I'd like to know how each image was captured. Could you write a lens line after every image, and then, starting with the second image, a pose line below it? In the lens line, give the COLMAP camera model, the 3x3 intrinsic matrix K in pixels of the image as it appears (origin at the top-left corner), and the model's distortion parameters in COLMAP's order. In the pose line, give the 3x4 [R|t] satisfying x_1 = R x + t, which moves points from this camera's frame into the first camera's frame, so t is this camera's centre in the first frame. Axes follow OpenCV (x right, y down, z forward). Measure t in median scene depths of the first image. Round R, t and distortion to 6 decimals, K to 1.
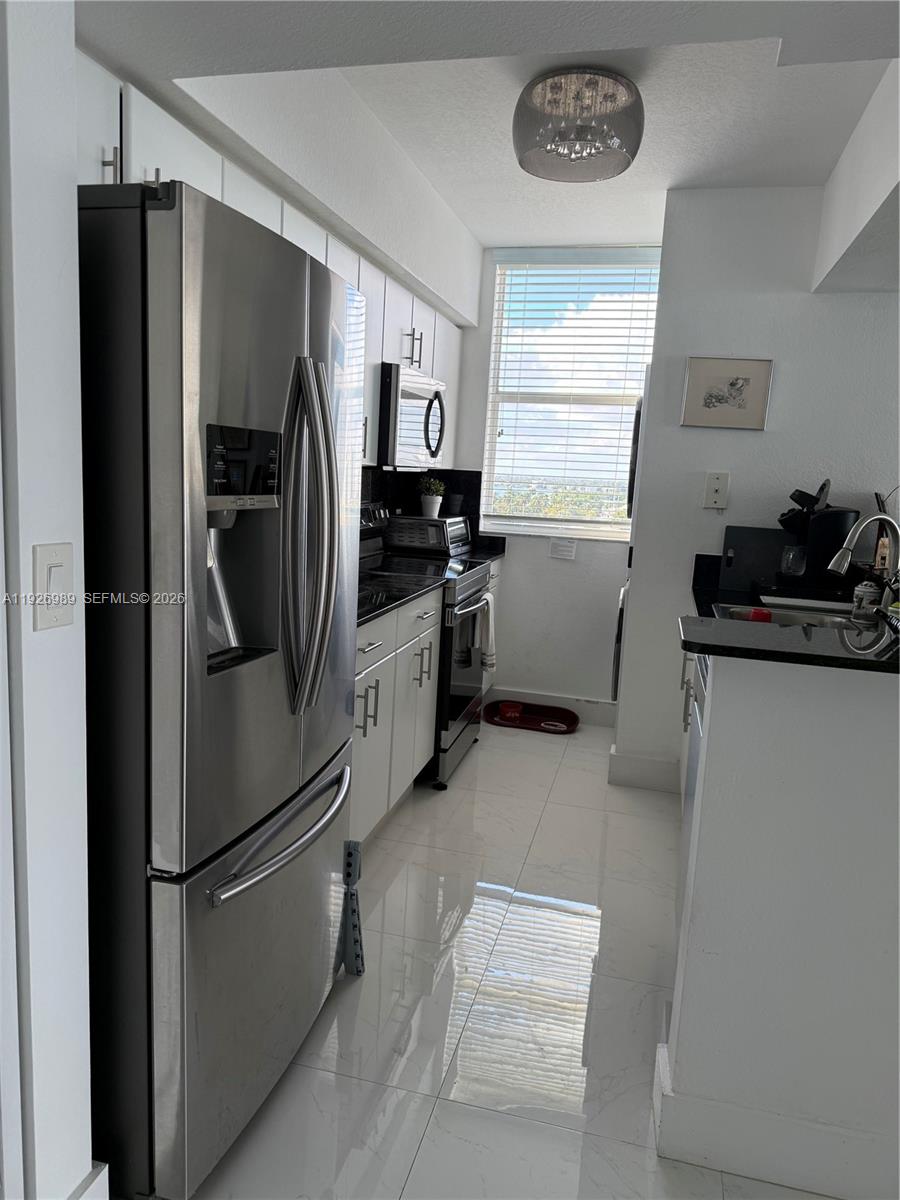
lens RADIAL K [[846.5, 0, 450.2], [0, 846.5, 601.6], [0, 0, 1]] dist [0.001807, -0.000483]
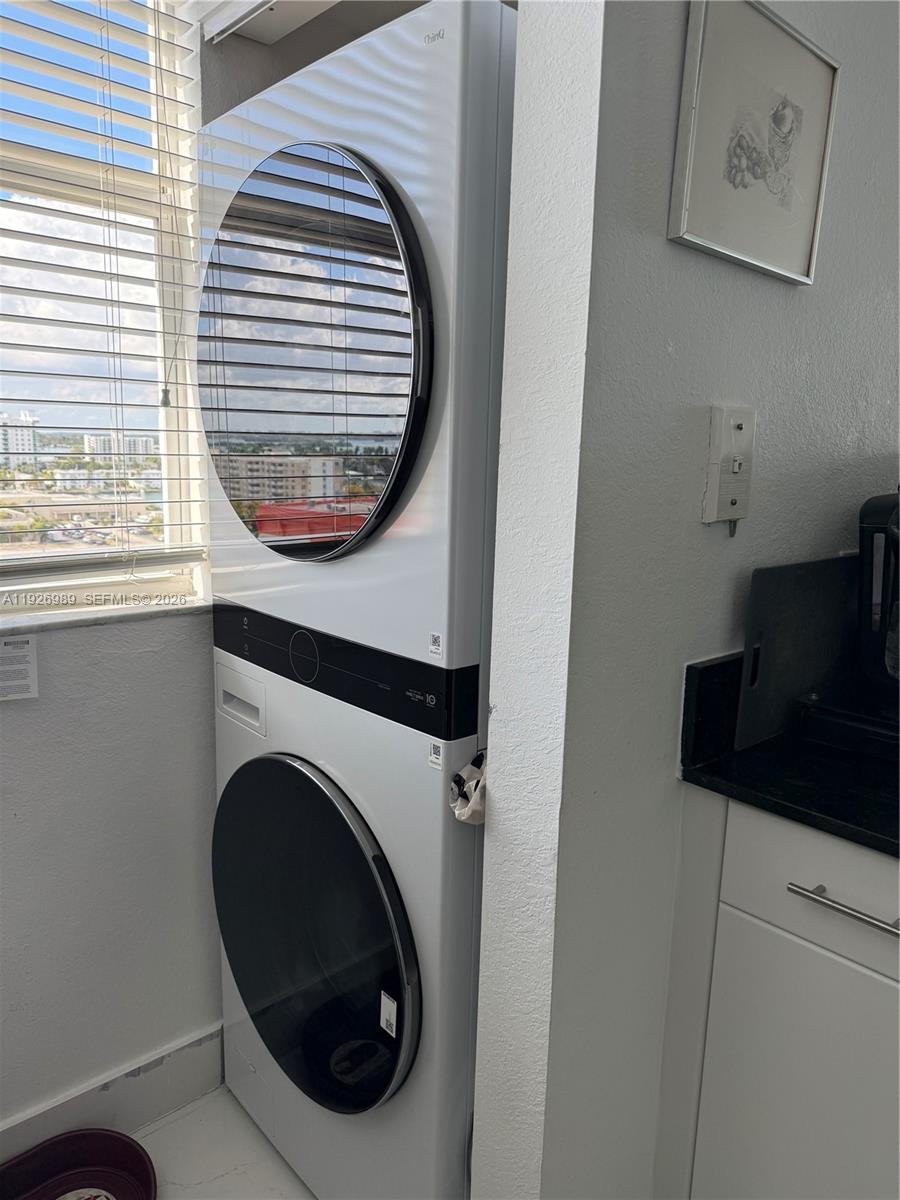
lens RADIAL K [[846.5, 0, 448.9], [0, 846.5, 598.6], [0, 0, 1]] dist [0.001807, -0.000483]
pose [[0.558061, -0.188729, 0.808053, -0.012131], [0.122002, 0.981871, 0.145069, -0.143691], [-0.820782, 0.017626, 0.570969, 0.916494]]
